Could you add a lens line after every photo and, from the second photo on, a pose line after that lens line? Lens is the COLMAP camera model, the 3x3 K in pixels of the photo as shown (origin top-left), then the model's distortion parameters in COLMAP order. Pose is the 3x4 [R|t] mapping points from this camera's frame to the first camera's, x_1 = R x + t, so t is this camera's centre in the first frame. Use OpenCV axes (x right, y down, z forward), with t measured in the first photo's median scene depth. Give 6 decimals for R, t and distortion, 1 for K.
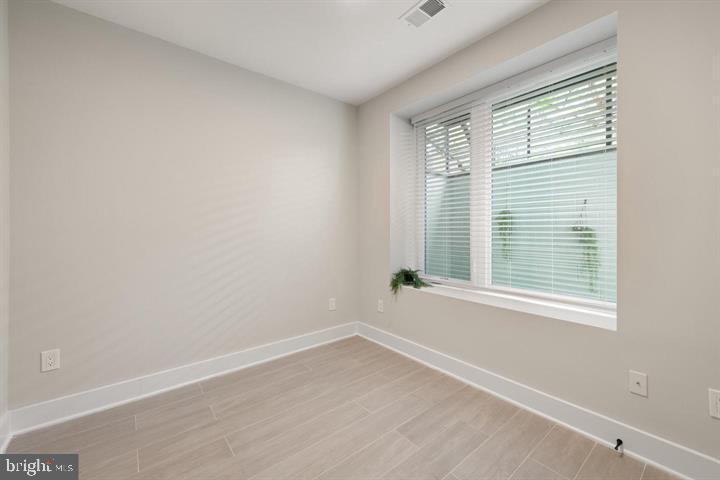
lens RADIAL K [[290.2, 0, 366.1], [0, 290.2, 237.2], [0, 0, 1]] dist [0.014090, -0.004058]
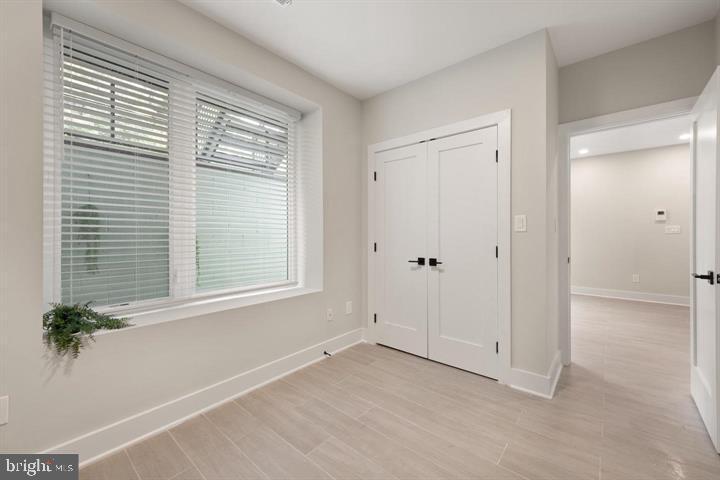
lens RADIAL K [[290.2, 0, 364.9], [0, 290.2, 237.7], [0, 0, 1]] dist [0.014090, -0.004058]
pose [[-0.186031, -0.014318, 0.982440, -0.560114], [0.019215, 0.999650, 0.018208, -0.011968], [-0.982356, 0.022265, -0.185691, 0.679536]]
